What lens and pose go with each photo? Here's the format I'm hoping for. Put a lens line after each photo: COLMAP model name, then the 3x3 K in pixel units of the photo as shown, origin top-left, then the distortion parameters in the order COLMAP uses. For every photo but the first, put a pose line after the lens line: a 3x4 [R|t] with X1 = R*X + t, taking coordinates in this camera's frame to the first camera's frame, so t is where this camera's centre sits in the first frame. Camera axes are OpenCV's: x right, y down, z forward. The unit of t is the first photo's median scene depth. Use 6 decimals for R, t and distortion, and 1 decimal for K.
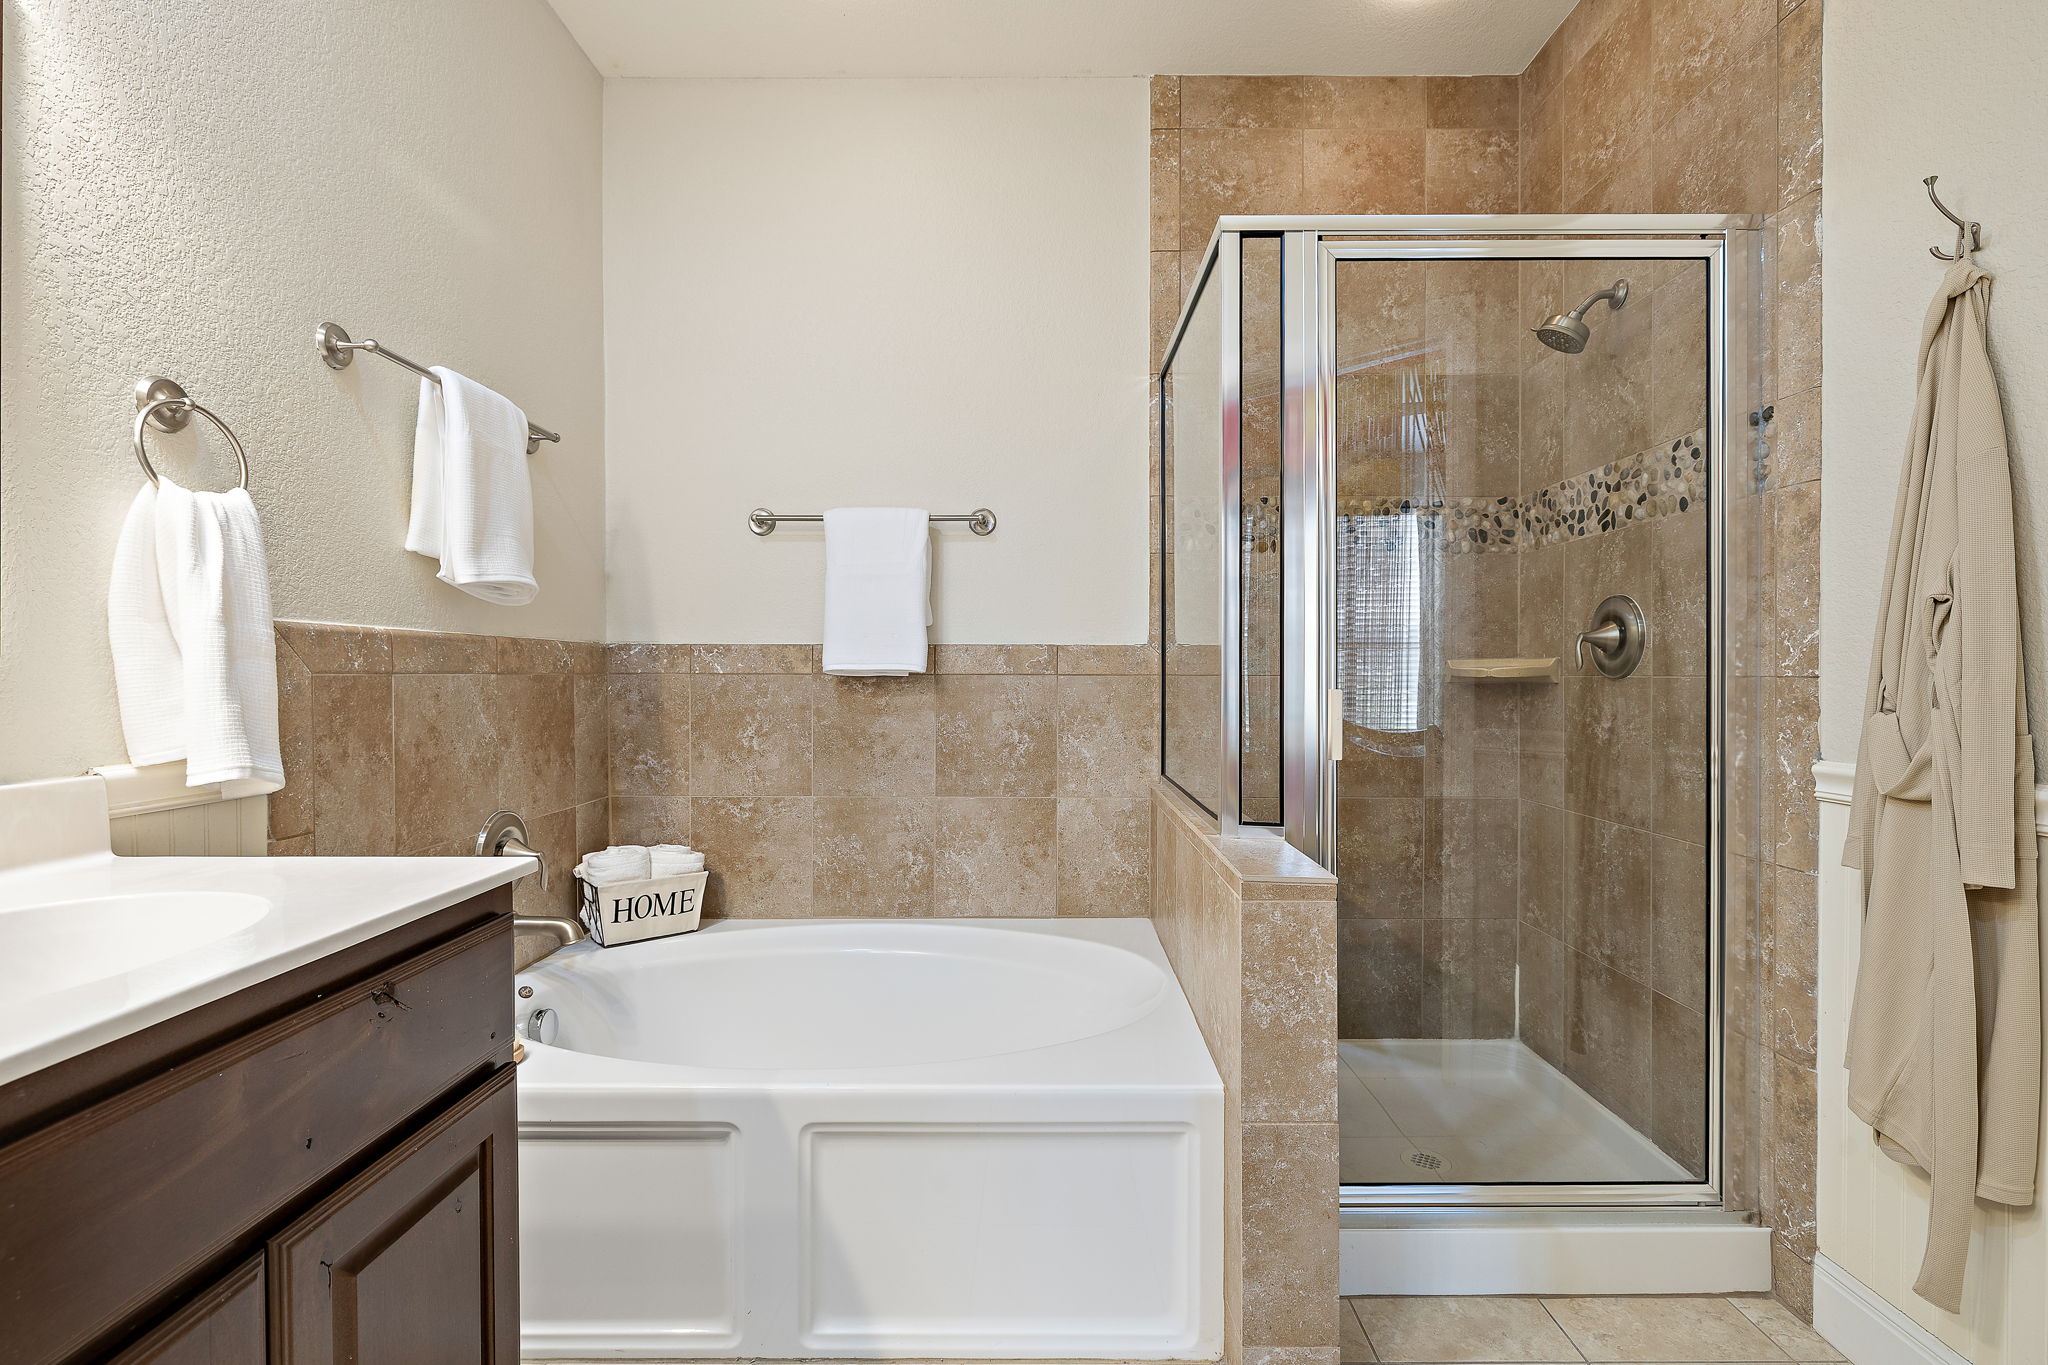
lens RADIAL K [[931.5, 0, 1027.2], [0, 931.5, 674.2], [0, 0, 1]] dist [0.001704, 0.000980]
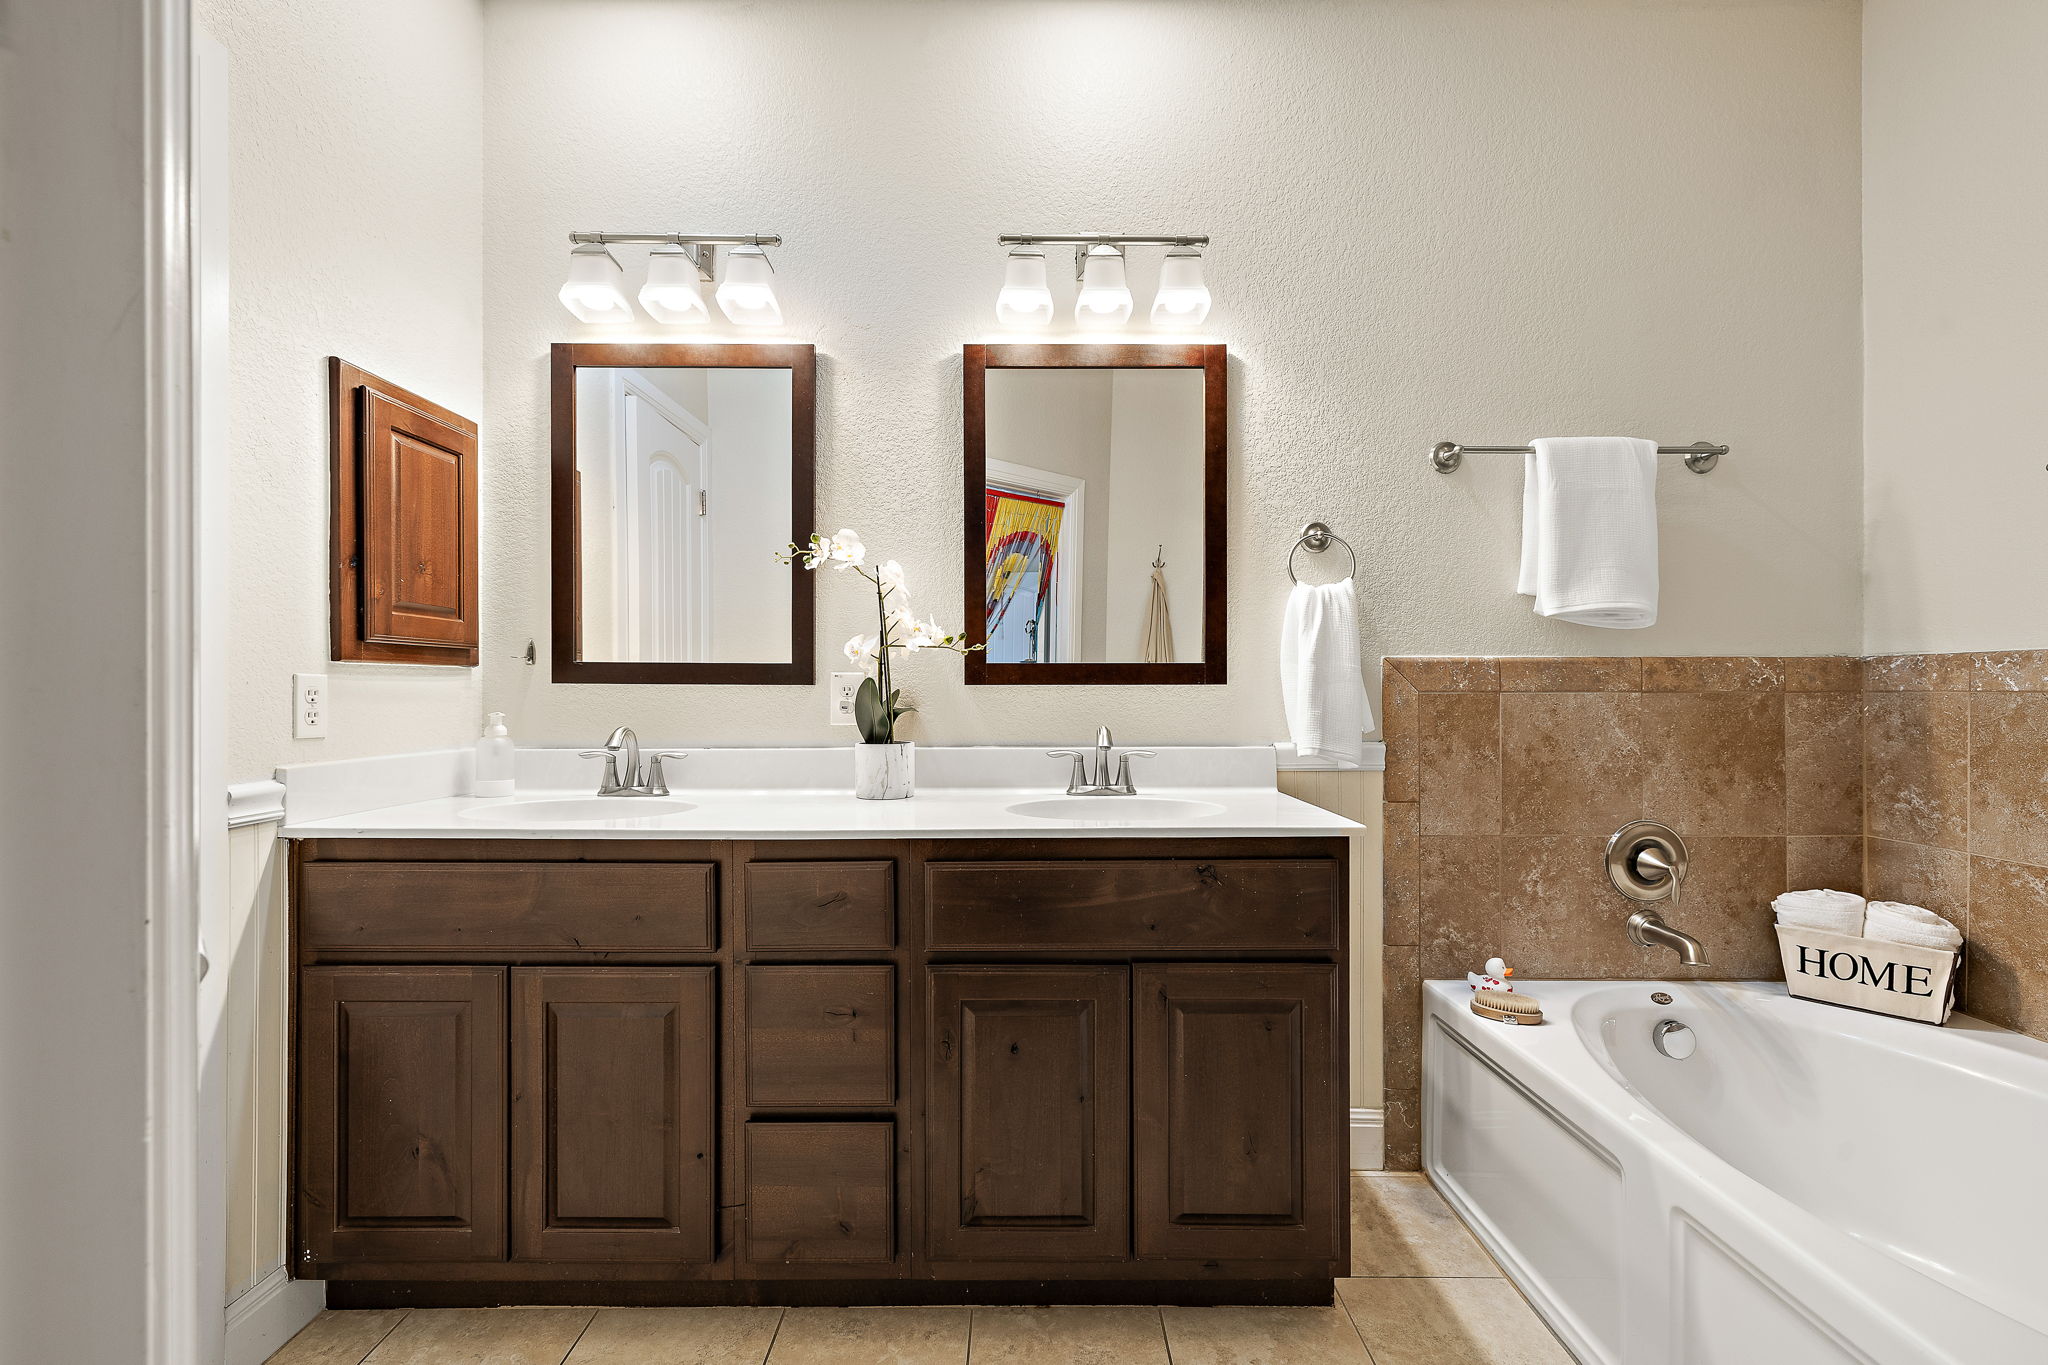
lens RADIAL K [[868.8, 0, 1026.8], [0, 868.8, 689.5], [0, 0, 1]] dist [0.004522, -0.000076]
pose [[0.002277, -0.004401, -0.999988, 0.440630], [0.000616, 0.999990, -0.004399, 0.000604], [0.999997, -0.000606, 0.002280, 0.295071]]
